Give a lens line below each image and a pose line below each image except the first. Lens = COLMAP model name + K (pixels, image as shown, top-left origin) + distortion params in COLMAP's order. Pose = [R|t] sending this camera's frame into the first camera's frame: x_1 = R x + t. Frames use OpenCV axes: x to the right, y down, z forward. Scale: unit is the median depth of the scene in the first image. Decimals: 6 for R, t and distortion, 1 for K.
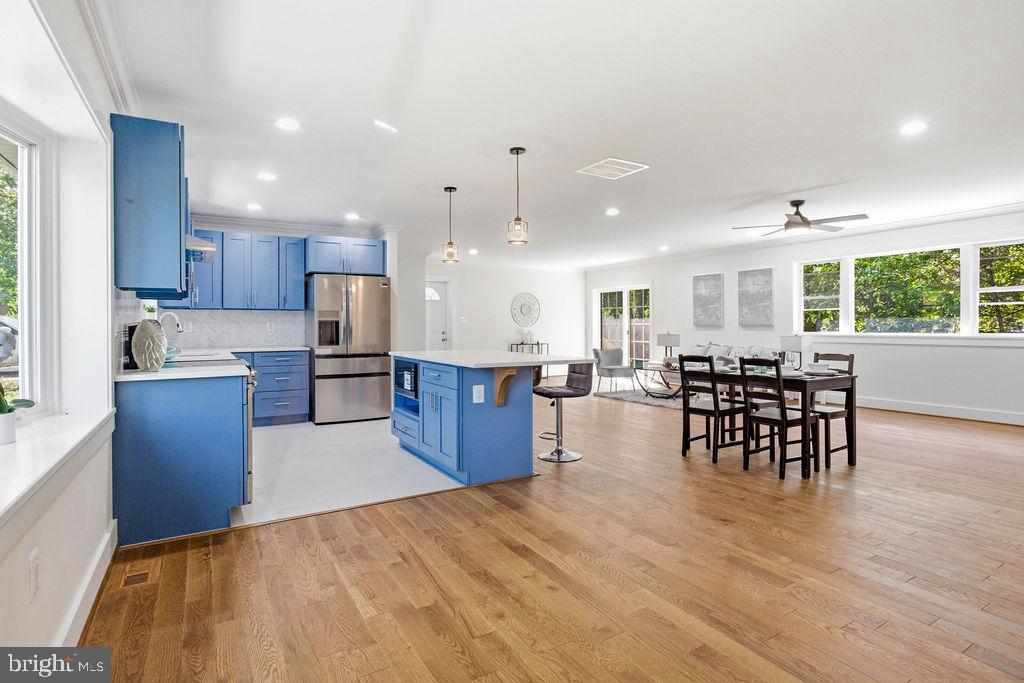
lens RADIAL K [[555.6, 0, 514.3], [0, 555.6, 332.9], [0, 0, 1]] dist [-0.006692, -0.000299]
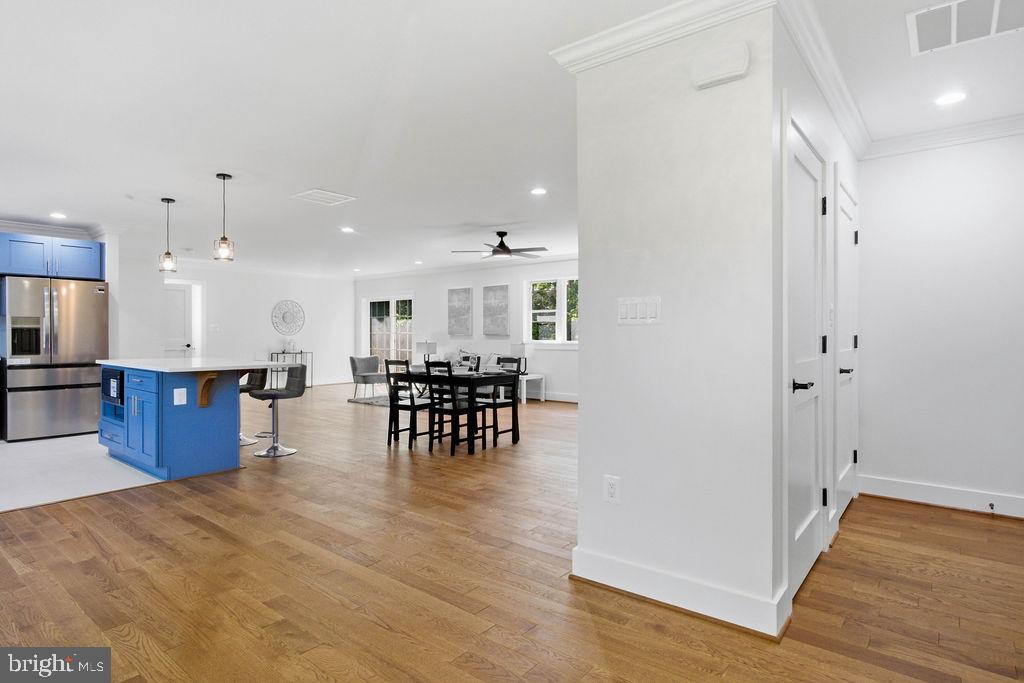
lens RADIAL K [[571.1, 0, 512.0], [0, 571.1, 341.5], [0, 0, 1]] dist [-0.000023, 0.002518]
pose [[0.937962, -0.000101, 0.346737, 0.114653], [0.000150, 1.000000, -0.000117, 0.000875], [-0.346737, 0.000162, 0.937962, -0.205655]]
